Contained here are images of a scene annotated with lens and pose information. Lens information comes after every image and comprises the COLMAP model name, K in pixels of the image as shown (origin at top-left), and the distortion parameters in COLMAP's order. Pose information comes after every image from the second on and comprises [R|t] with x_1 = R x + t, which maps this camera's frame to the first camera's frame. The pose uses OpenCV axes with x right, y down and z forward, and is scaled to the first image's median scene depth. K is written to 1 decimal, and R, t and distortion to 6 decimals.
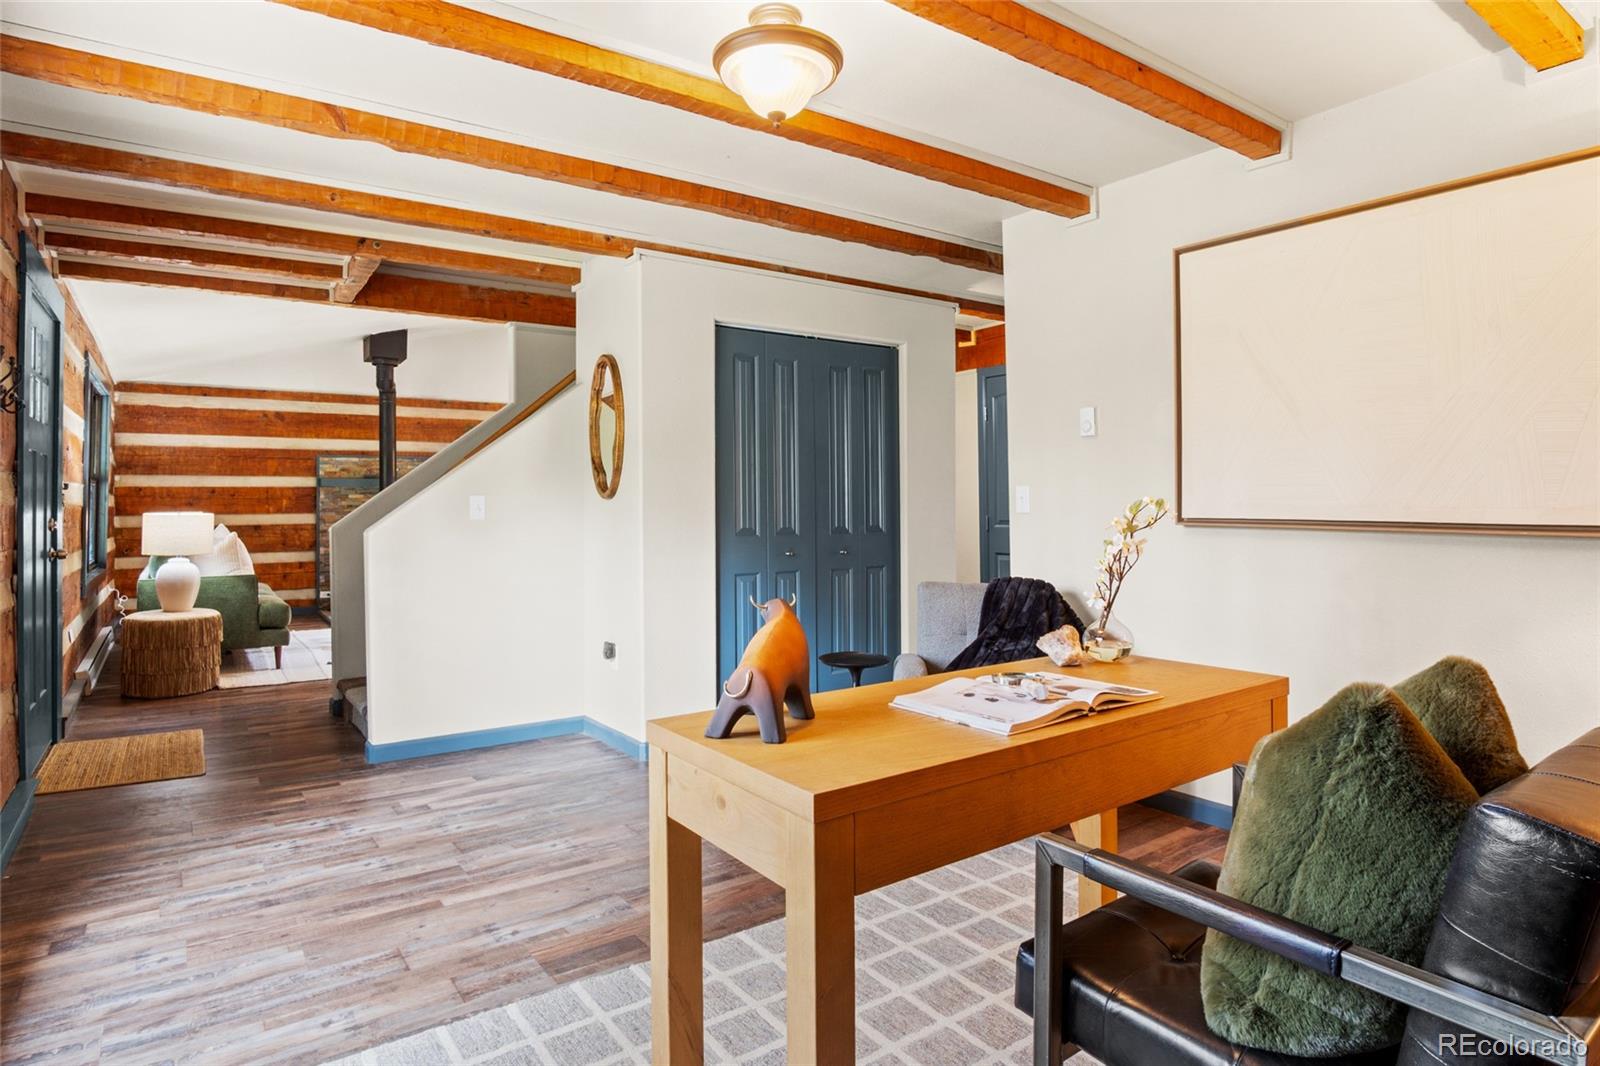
lens RADIAL K [[873.1, 0, 796.0], [0, 873.1, 502.2], [0, 0, 1]] dist [-0.028250, 0.001320]
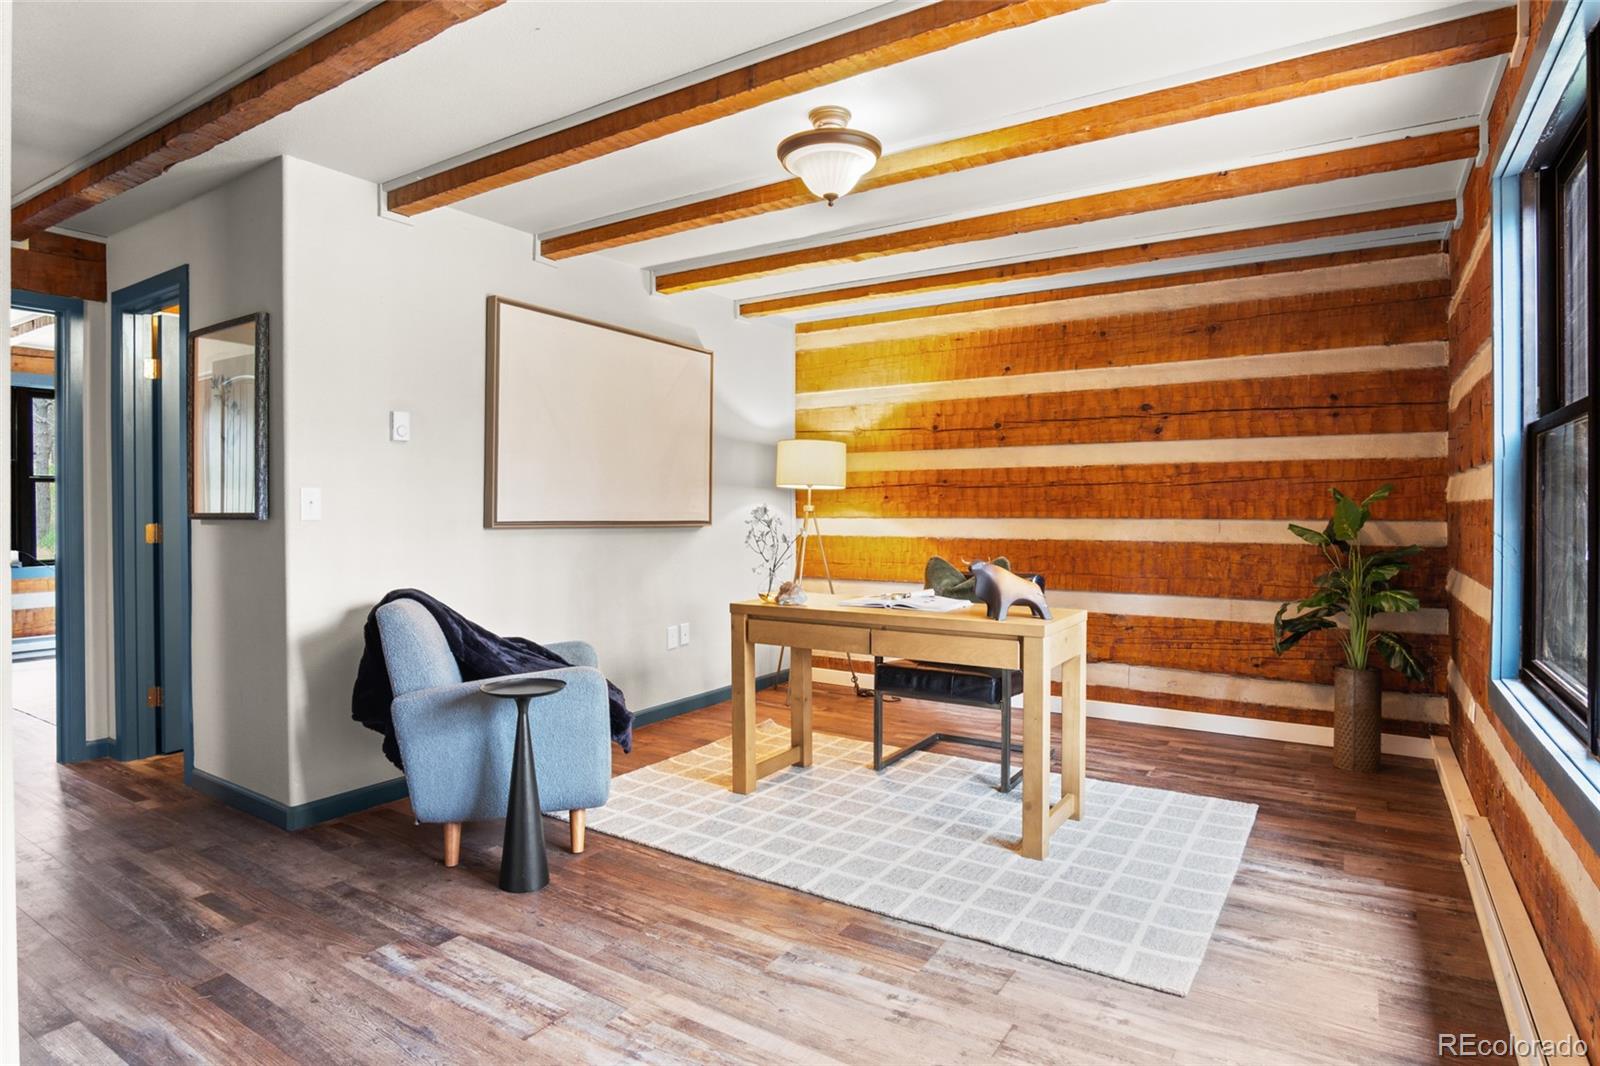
lens RADIAL K [[891.0, 0, 794.1], [0, 891.0, 501.1], [0, 0, 1]] dist [-0.030252, 0.003427]
pose [[-0.368742, 0.015675, 0.929400, -1.008921], [0.001155, 0.999865, -0.016405, 0.017261], [-0.929531, -0.004975, -0.368711, 1.284233]]
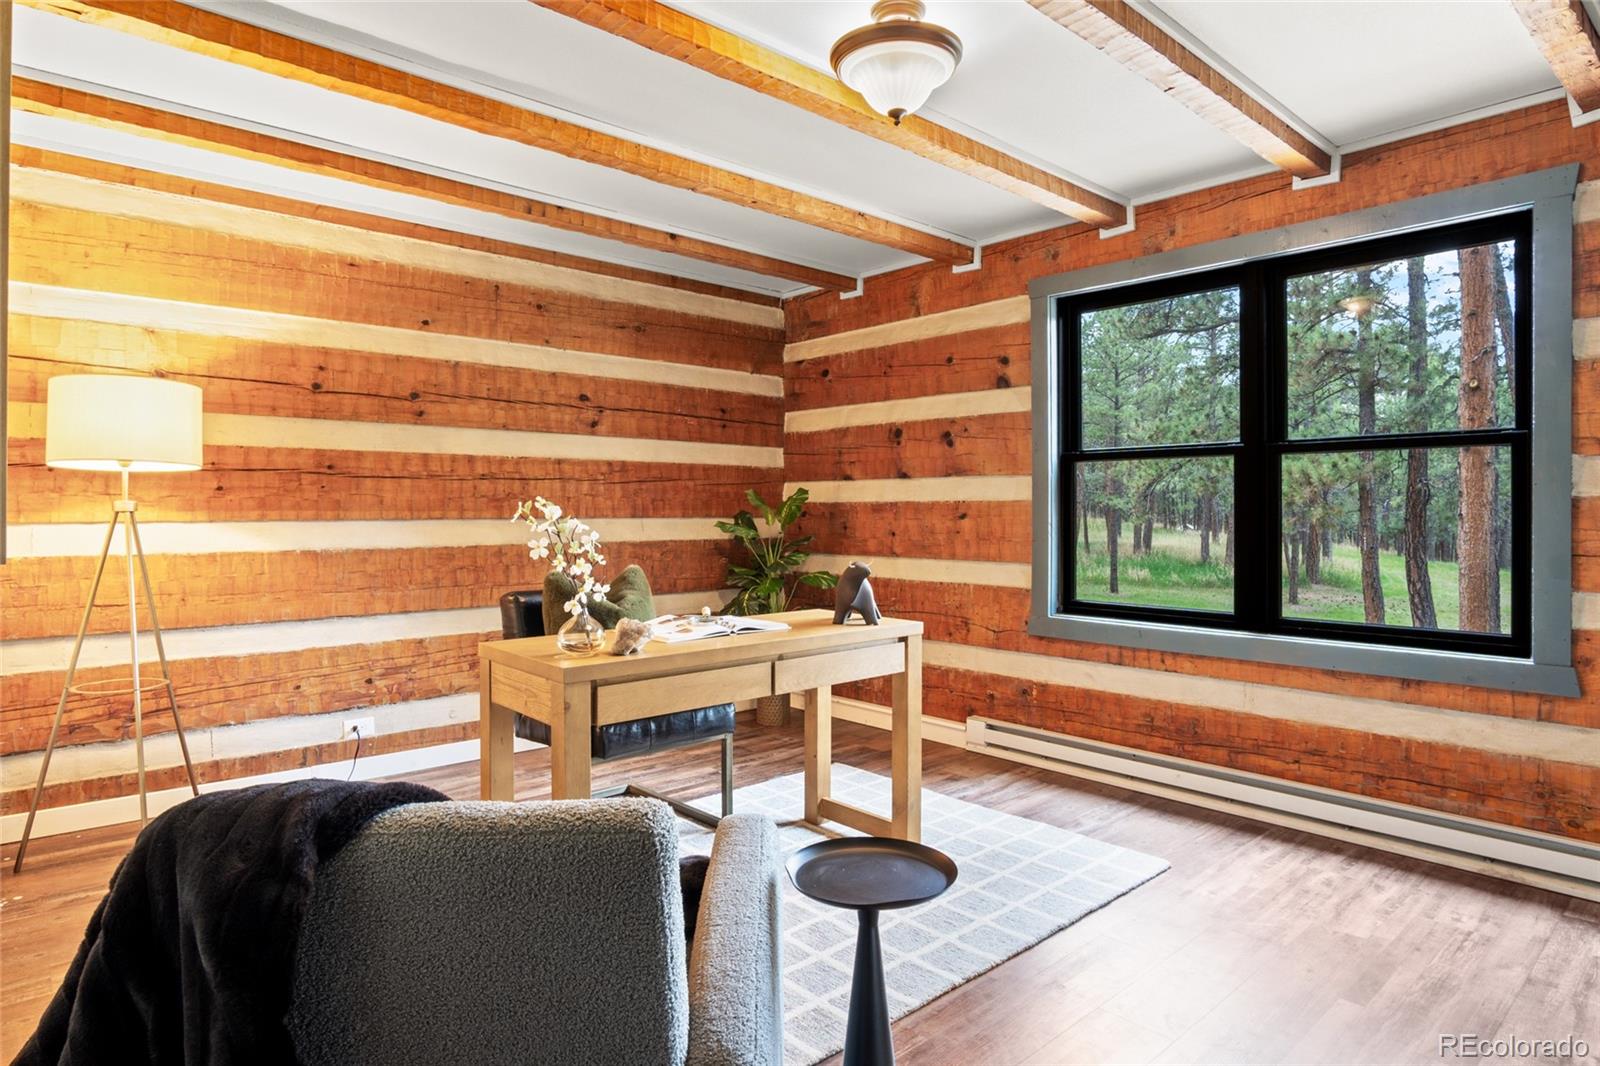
lens RADIAL K [[925.7, 0, 811.3], [0, 925.7, 497.5], [0, 0, 1]] dist [-0.010922, 0.002871]
pose [[-0.991143, 0.006691, -0.132632, 0.180403], [0.008436, 0.999885, -0.012602, 0.010864], [0.132533, -0.013609, -0.991085, 1.726276]]
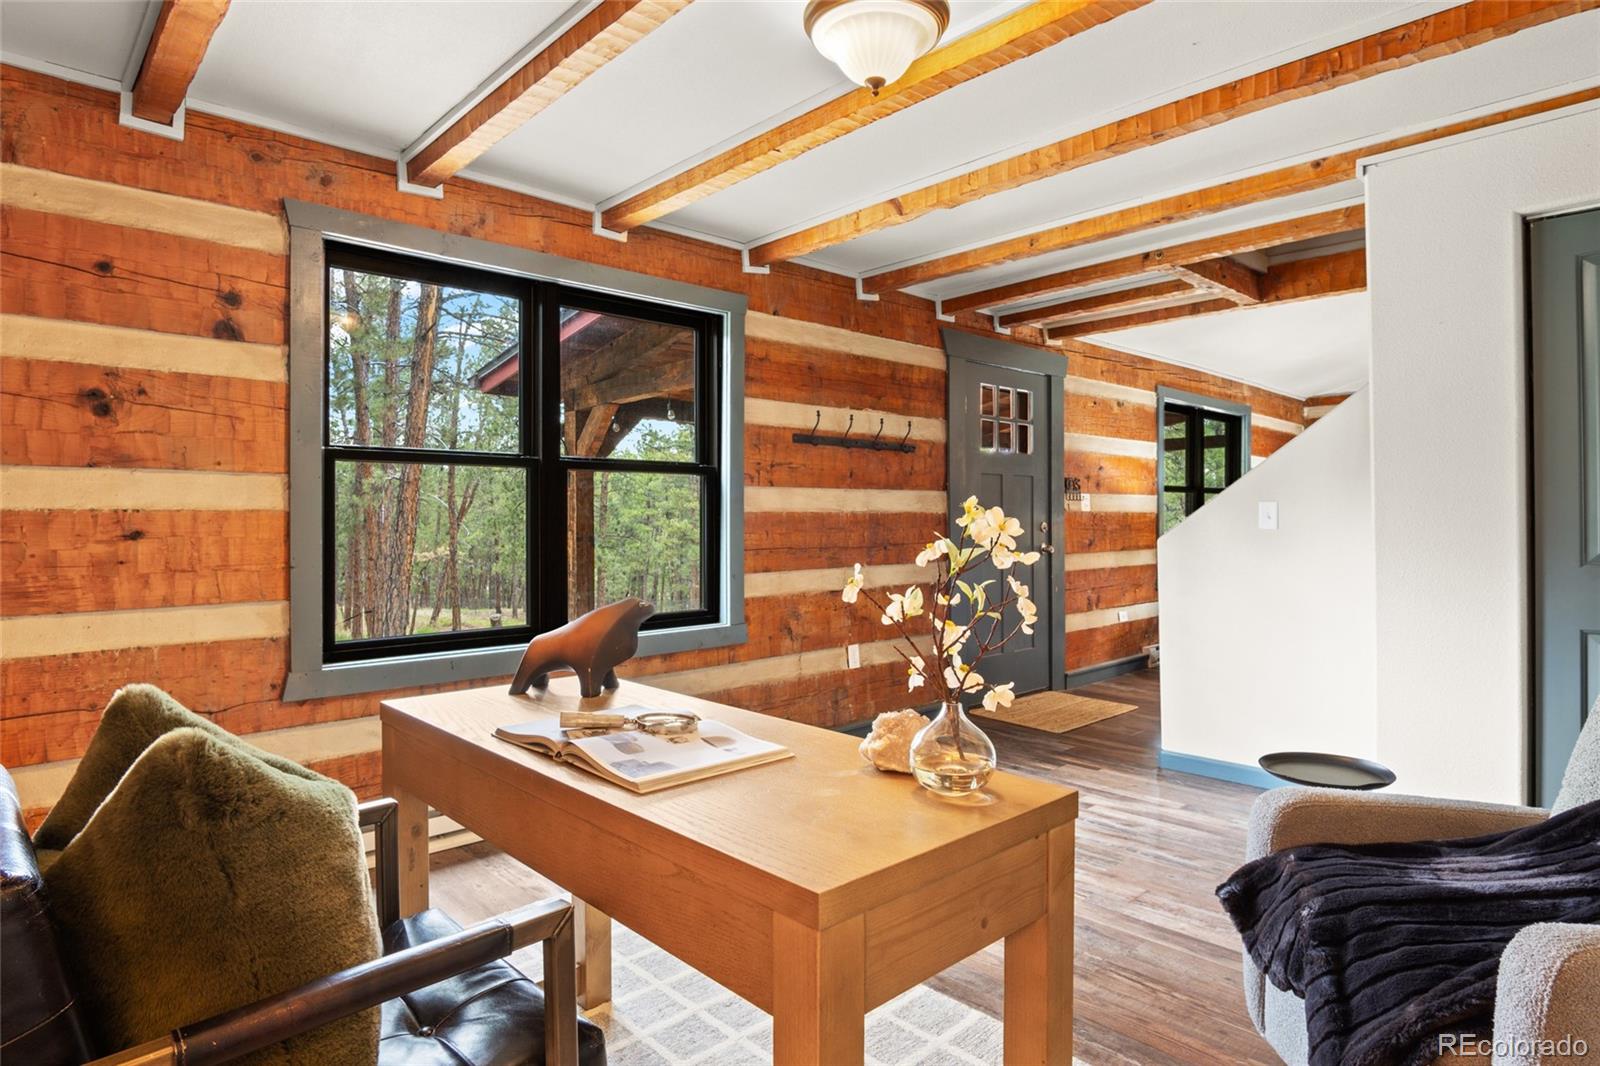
lens RADIAL K [[891.0, 0, 794.1], [0, 891.0, 501.1], [0, 0, 1]] dist [-0.030252, 0.003427]
pose [[0.144002, -0.010723, -0.989519, 0.734713], [0.003406, 0.999941, -0.010340, 0.001084], [0.989572, -0.001881, 0.144030, 0.658582]]
